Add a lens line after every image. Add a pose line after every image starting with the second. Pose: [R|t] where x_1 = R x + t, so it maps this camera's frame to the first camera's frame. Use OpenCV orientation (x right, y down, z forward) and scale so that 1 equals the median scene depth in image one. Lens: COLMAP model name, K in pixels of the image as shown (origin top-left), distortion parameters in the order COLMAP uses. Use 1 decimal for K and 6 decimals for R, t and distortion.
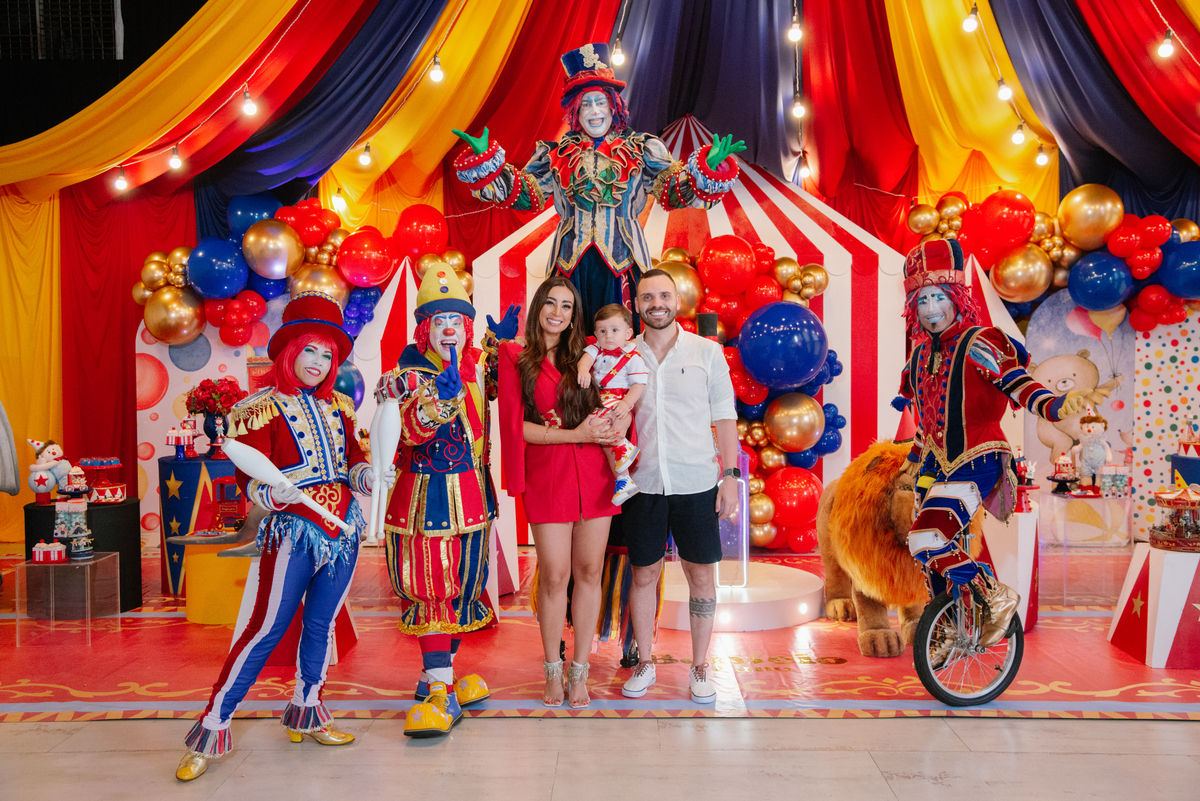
lens RADIAL K [[1147.0, 0, 600.5], [0, 1147.0, 409.2], [0, 0, 1]] dist [0.030401, 0.000000]
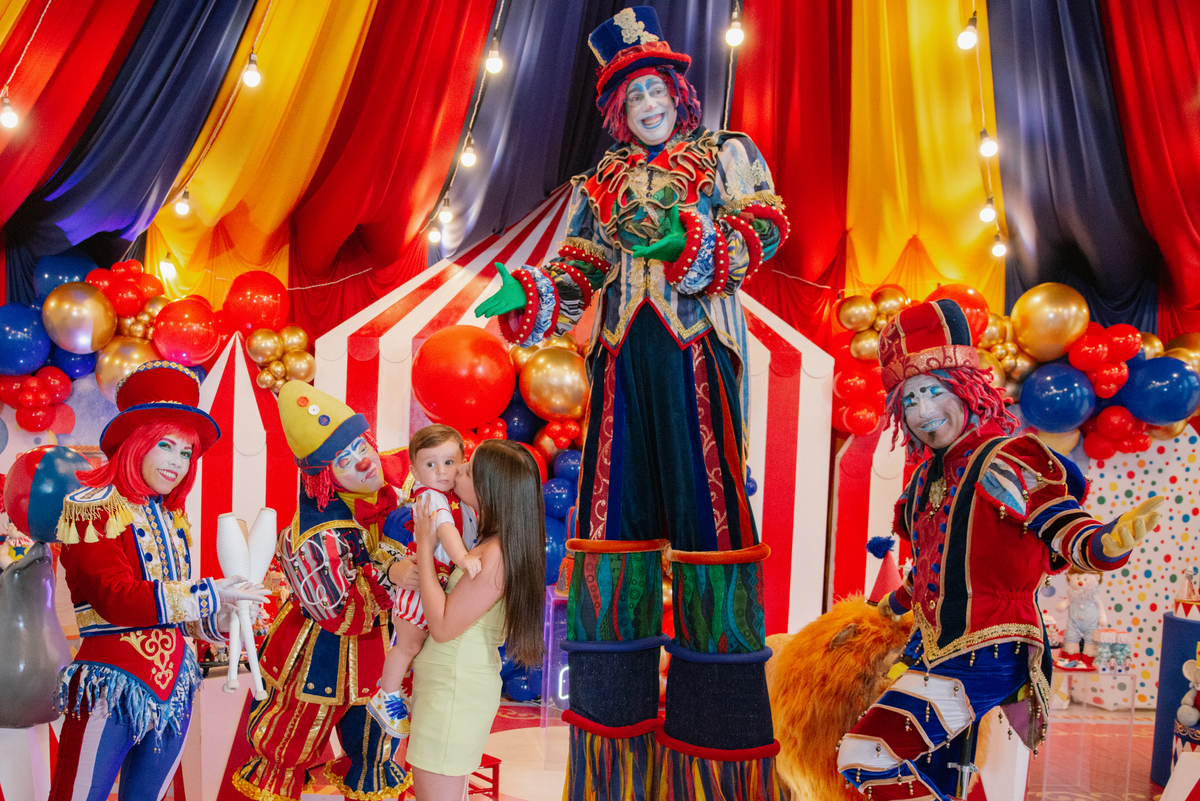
lens RADIAL K [[1048.4, 0, 464.2], [0, 1048.4, 512.8], [0, 0, 1]] dist [-0.109576, 0.039484]
pose [[0.999006, 0.041896, -0.015255, 0.013673], [-0.041849, 0.999118, 0.003426, -0.011303], [0.015385, -0.002784, 0.999878, 0.252504]]
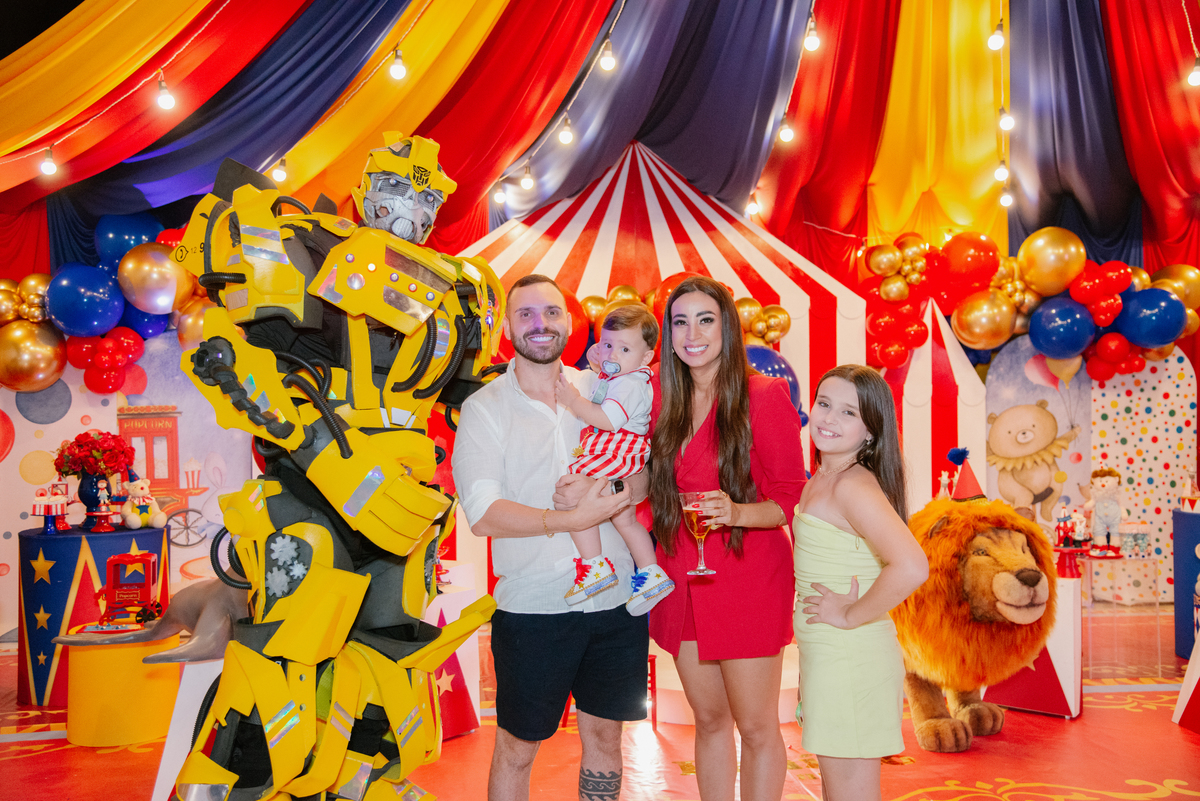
lens RADIAL K [[1158.4, 0, 604.3], [0, 1158.4, 396.9], [0, 0, 1]] dist [0.040548, 0.000000]
pose [[0.986655, 0.001798, 0.162816, -0.099688], [0.007845, 0.998253, -0.058561, -0.000279], [-0.162637, 0.059057, 0.984917, 0.112745]]
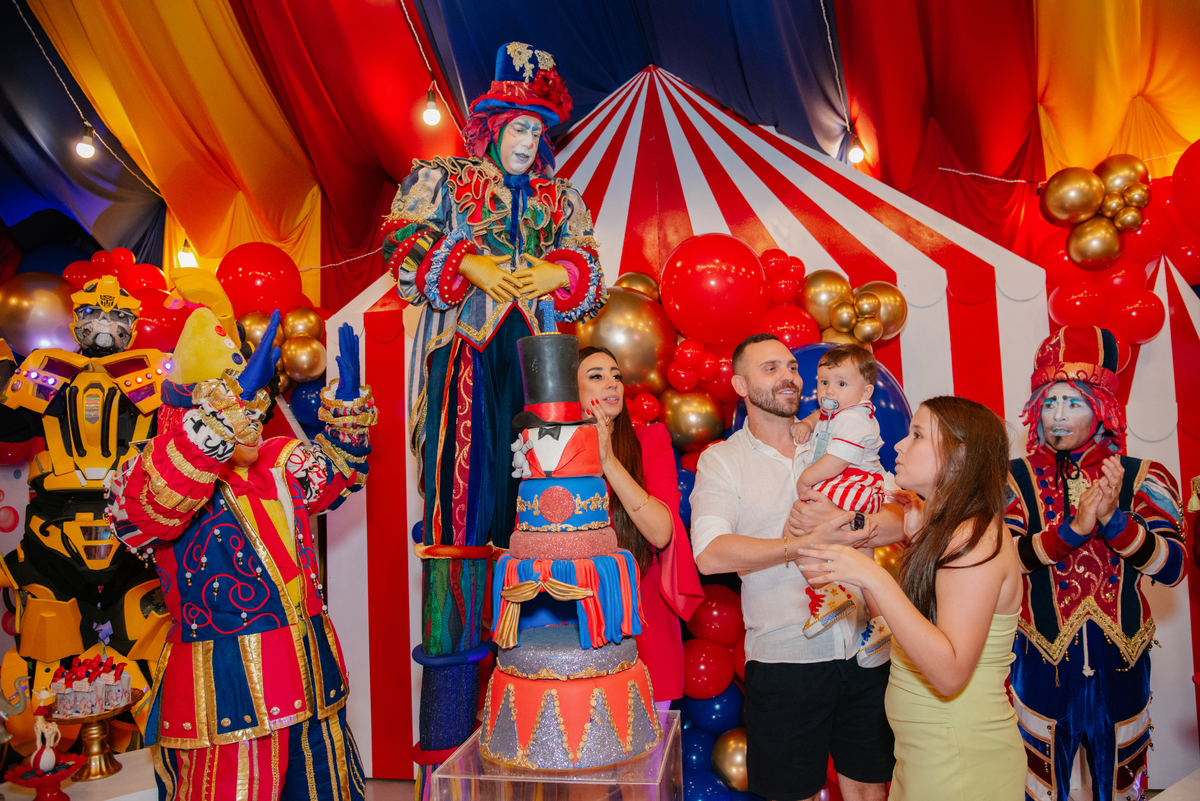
lens RADIAL K [[846.1, 0, 599.3], [0, 846.1, 405.7], [0, 0, 1]] dist [-0.108712, 0.033814]
pose [[0.984411, -0.043379, -0.170449, 0.120541], [0.024292, 0.993354, -0.112511, -0.026968], [0.174197, 0.106616, 0.978922, 0.595479]]
